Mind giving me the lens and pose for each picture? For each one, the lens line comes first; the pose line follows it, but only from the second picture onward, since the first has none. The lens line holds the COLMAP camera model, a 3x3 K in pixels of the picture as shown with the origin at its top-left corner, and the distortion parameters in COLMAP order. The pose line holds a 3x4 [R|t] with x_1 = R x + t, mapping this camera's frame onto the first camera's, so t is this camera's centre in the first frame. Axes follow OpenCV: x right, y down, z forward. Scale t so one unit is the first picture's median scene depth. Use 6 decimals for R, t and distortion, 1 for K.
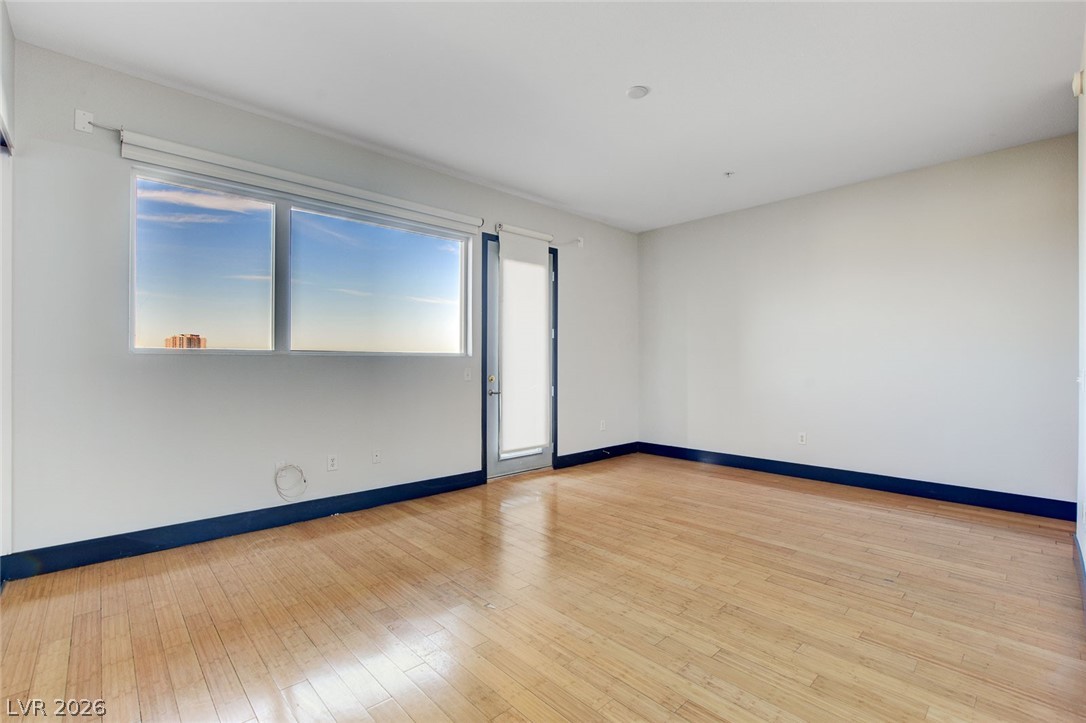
lens RADIAL K [[485.4, 0, 546.2], [0, 485.4, 358.3], [0, 0, 1]] dist [-0.023715, 0.000175]
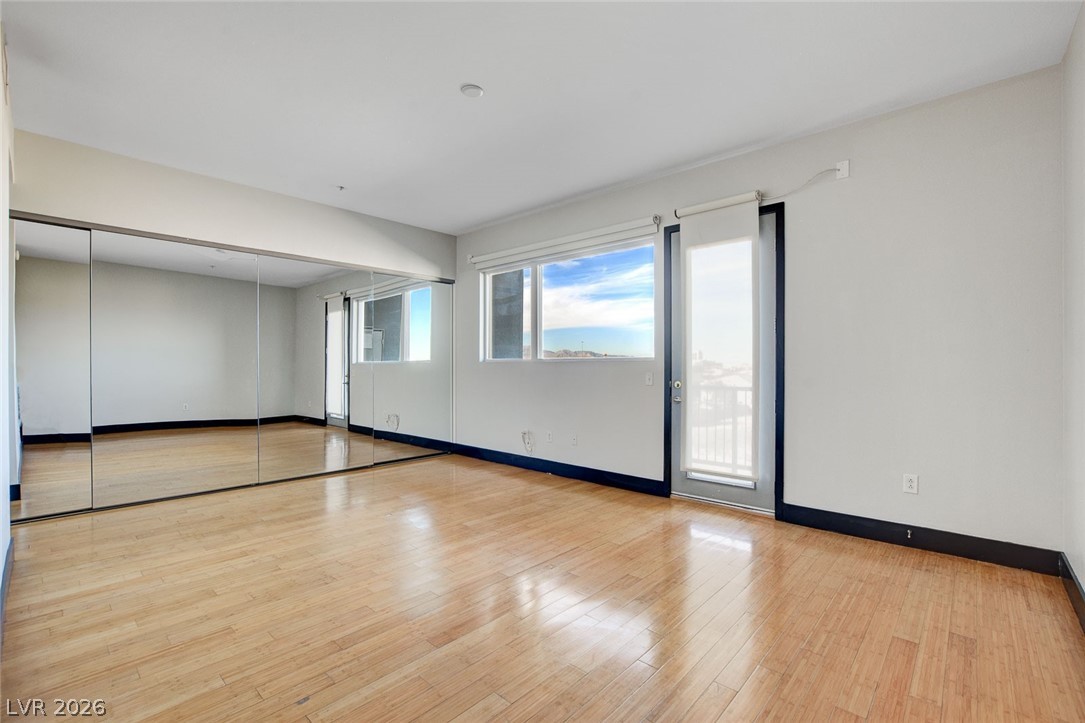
lens RADIAL K [[474.7, 0, 552.9], [0, 474.7, 360.8], [0, 0, 1]] dist [-0.018574, 0.000045]
pose [[0.081265, -0.013475, -0.996601, 0.981046], [0.008904, 0.999879, -0.012793, 0.009483], [0.996653, -0.007834, 0.081375, 0.912818]]
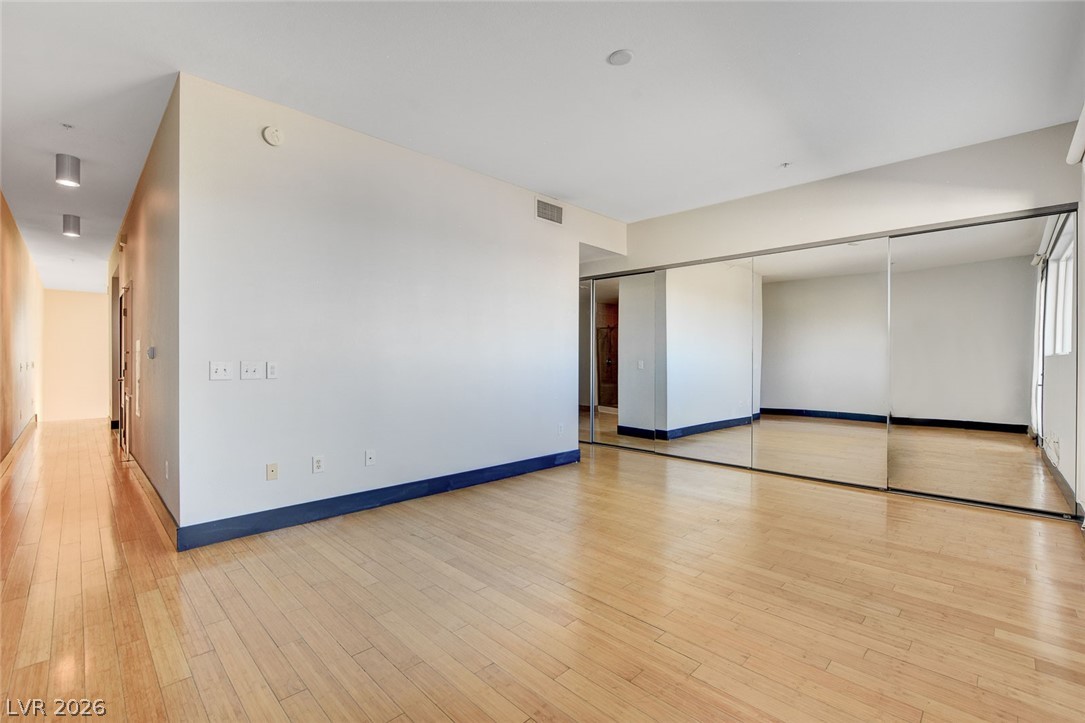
lens RADIAL K [[471.8, 0, 551.3], [0, 471.8, 362.7], [0, 0, 1]] dist [-0.000958, -0.016051]
pose [[-0.999028, -0.008651, -0.043222, 0.297680], [-0.008310, 0.999933, -0.008060, 0.022450], [0.043289, -0.007693, -0.999033, 1.571340]]
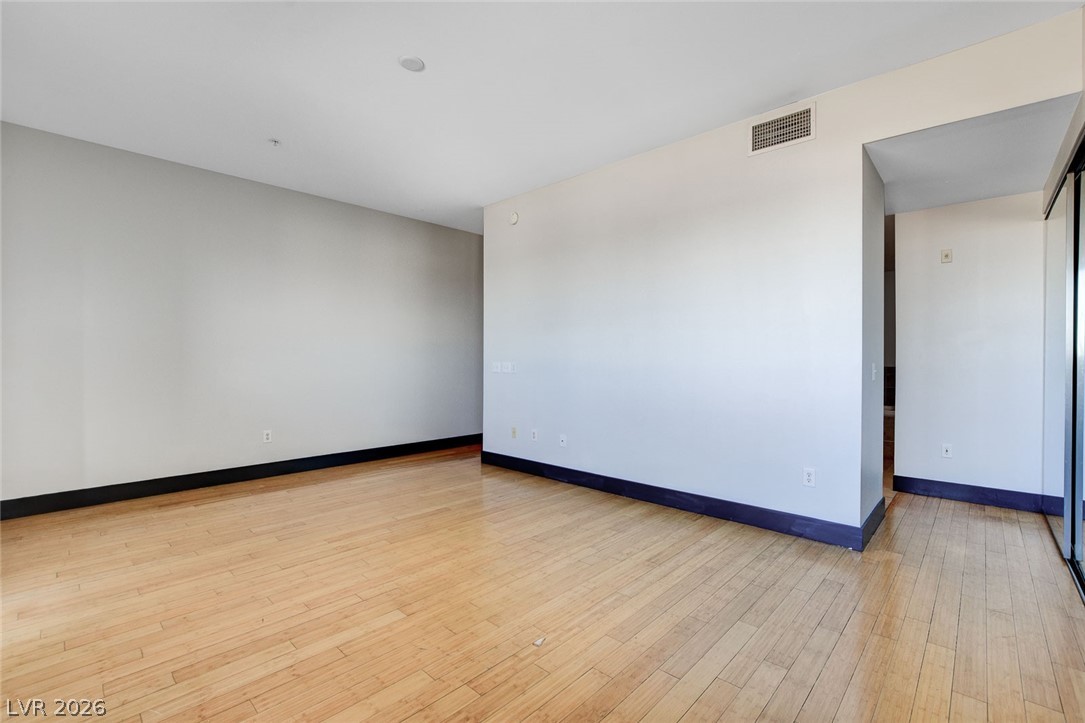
lens RADIAL K [[471.5, 0, 557.0], [0, 471.5, 363.6], [0, 0, 1]] dist [-0.018734, 0.000098]
pose [[-0.075854, -0.009295, 0.997076, -0.606716], [-0.014330, 0.999863, 0.008231, 0.004508], [-0.997016, -0.013664, -0.075977, 0.663133]]
